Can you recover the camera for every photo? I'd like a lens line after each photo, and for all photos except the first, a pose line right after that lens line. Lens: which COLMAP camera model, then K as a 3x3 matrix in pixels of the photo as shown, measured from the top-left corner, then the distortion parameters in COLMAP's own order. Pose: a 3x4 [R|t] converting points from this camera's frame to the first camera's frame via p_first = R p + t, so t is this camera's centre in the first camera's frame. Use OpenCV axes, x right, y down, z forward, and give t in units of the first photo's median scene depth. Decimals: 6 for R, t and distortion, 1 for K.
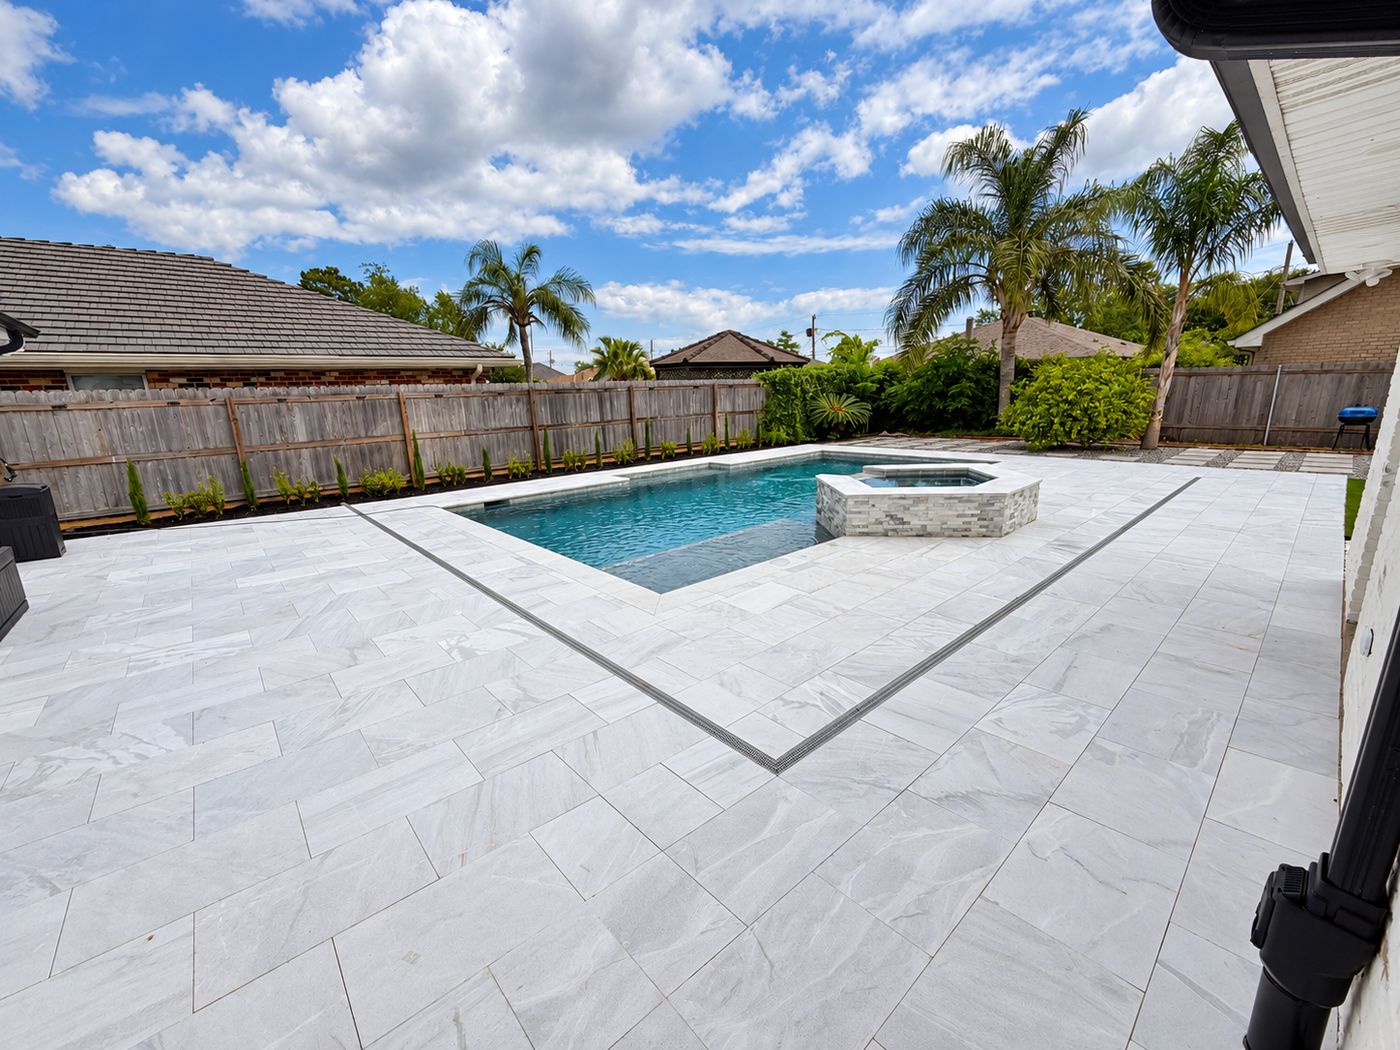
lens RADIAL K [[557.2, 0, 695.8], [0, 557.2, 527.4], [0, 0, 1]] dist [-0.001585, -0.000314]
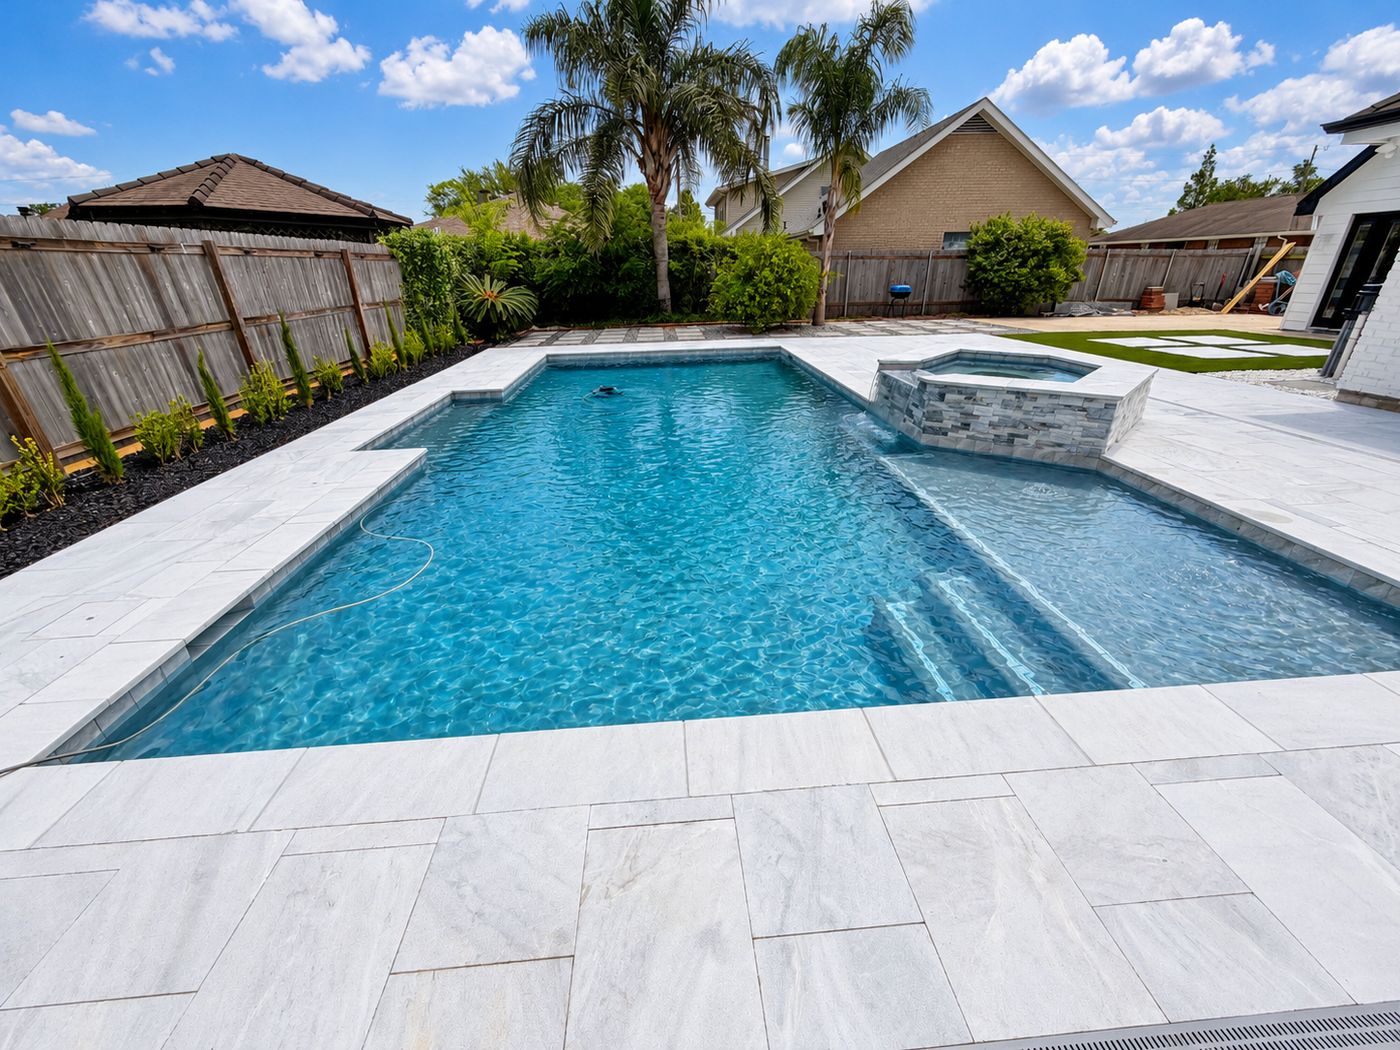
lens RADIAL K [[557.2, 0, 695.8], [0, 557.2, 527.4], [0, 0, 1]] dist [-0.001585, -0.000314]
pose [[0.607380, -0.318916, 0.727587, -0.272588], [0.190103, 0.947620, 0.256666, -0.081330], [-0.771330, -0.017577, 0.636192, 0.423710]]
